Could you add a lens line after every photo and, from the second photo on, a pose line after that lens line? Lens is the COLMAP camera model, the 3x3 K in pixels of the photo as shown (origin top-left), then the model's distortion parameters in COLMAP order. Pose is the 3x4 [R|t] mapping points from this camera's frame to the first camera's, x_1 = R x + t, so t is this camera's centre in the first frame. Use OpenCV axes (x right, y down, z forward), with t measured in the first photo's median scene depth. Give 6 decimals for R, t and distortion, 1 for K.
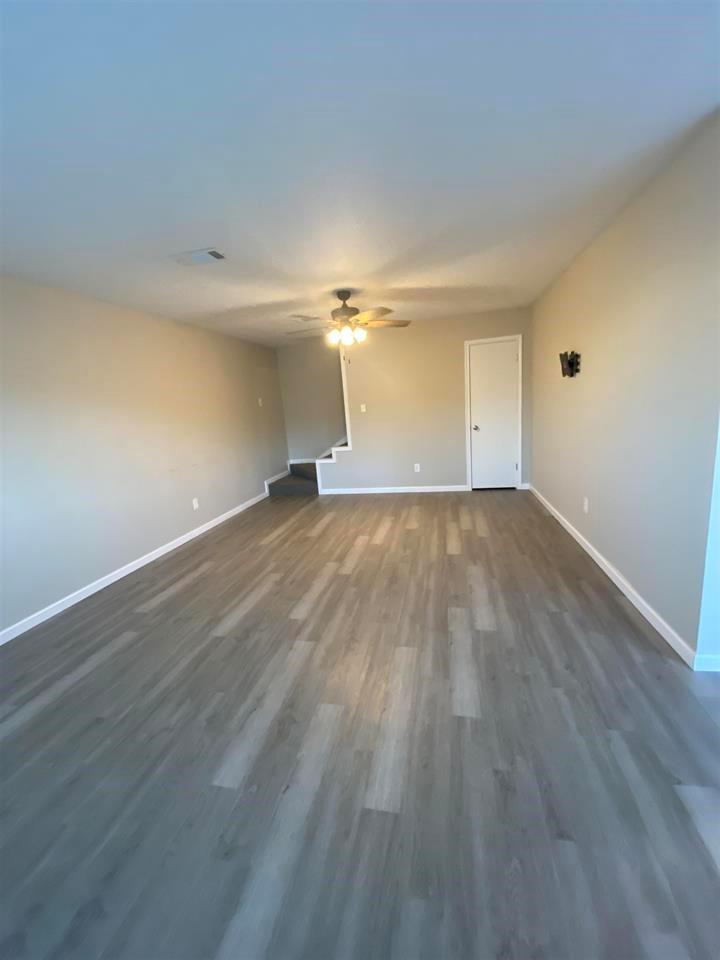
lens RADIAL K [[381.6, 0, 357.1], [0, 381.6, 482.8], [0, 0, 1]] dist [0.002267, -0.009682]
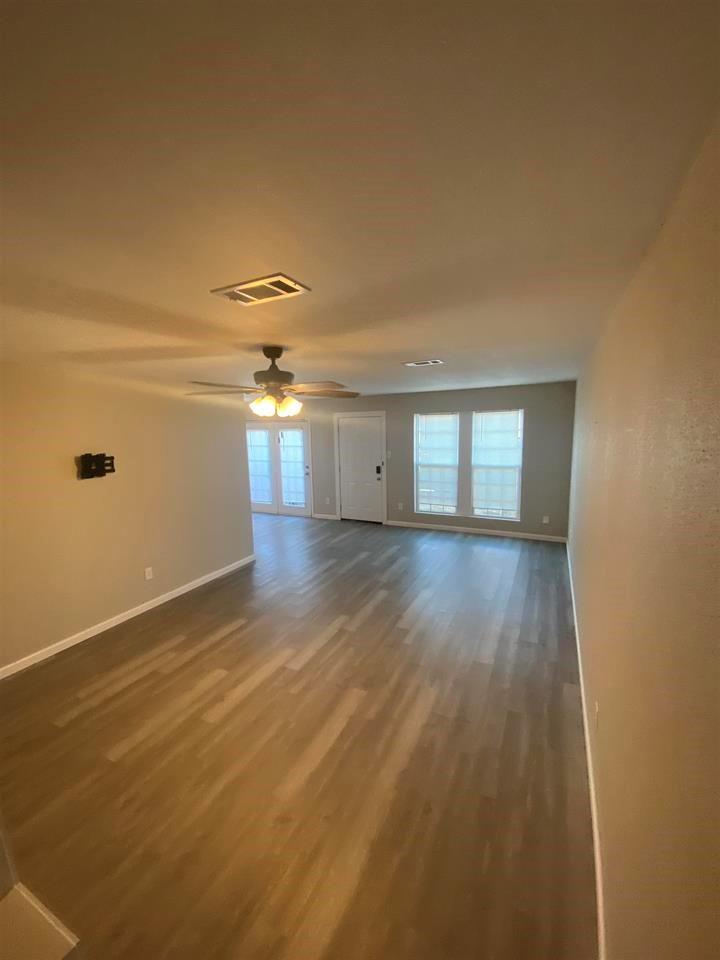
lens RADIAL K [[381.6, 0, 353.2], [0, 381.6, 482.2], [0, 0, 1]] dist [0.002267, -0.009682]
pose [[-0.961918, 0.061760, 0.266268, -0.319827], [0.144915, 0.941193, 0.305213, -0.415679], [-0.231760, 0.332176, -0.914301, 1.545635]]
